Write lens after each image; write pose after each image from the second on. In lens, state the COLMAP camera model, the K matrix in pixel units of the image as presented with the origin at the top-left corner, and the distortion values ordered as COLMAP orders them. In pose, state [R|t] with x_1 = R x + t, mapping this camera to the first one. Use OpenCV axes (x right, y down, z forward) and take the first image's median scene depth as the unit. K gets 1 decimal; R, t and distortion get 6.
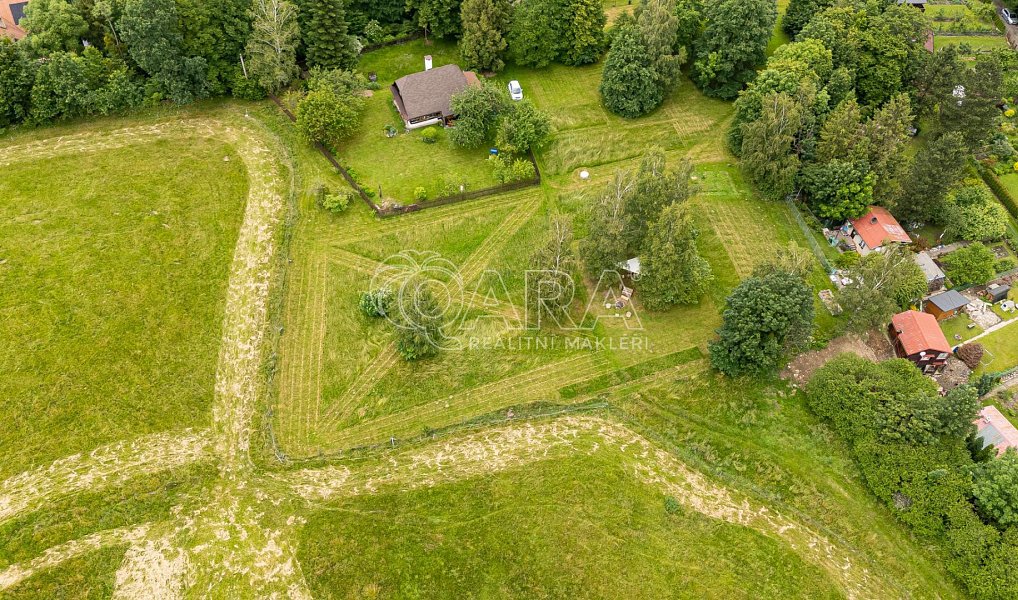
lens RADIAL K [[830.5, 0, 509.0], [0, 830.5, 300.0], [0, 0, 1]] dist [0.046024, -0.061431]
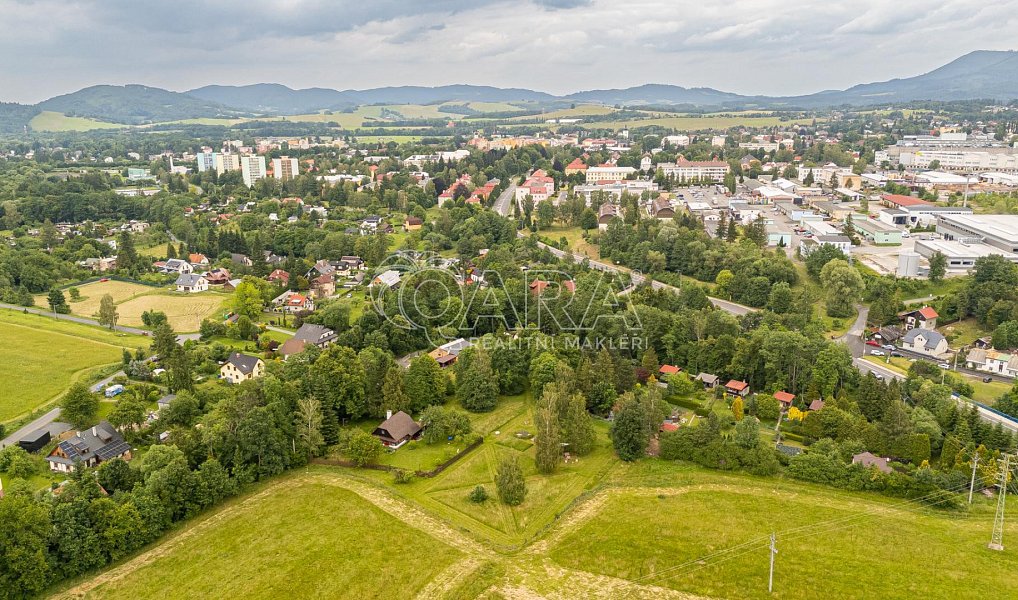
lens RADIAL K [[830.5, 0, 509.0], [0, 830.5, 300.0], [0, 0, 1]] dist [0.046024, -0.061431]
pose [[0.753545, -0.181756, 0.631771, -1.309085], [0.512940, 0.763633, -0.392119, 0.472291], [-0.411171, 0.619540, 0.668662, -0.575601]]
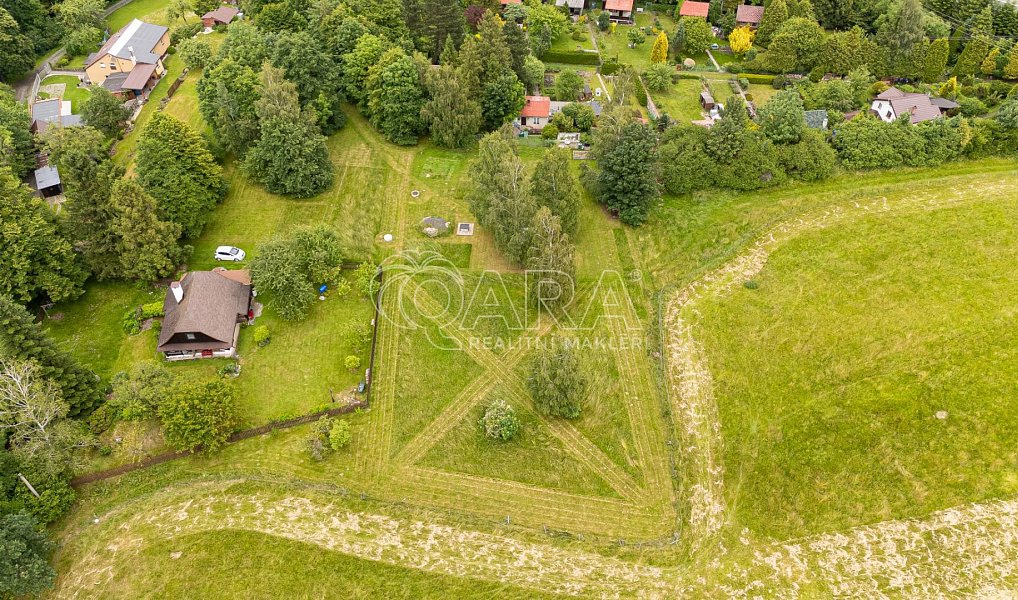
lens RADIAL K [[830.5, 0, 509.0], [0, 830.5, 300.0], [0, 0, 1]] dist [0.046024, -0.061431]
pose [[0.279993, -0.696672, 0.660494, -0.739736], [0.731781, 0.600209, 0.322872, -0.411257], [-0.621370, 0.392935, 0.677865, 0.342706]]
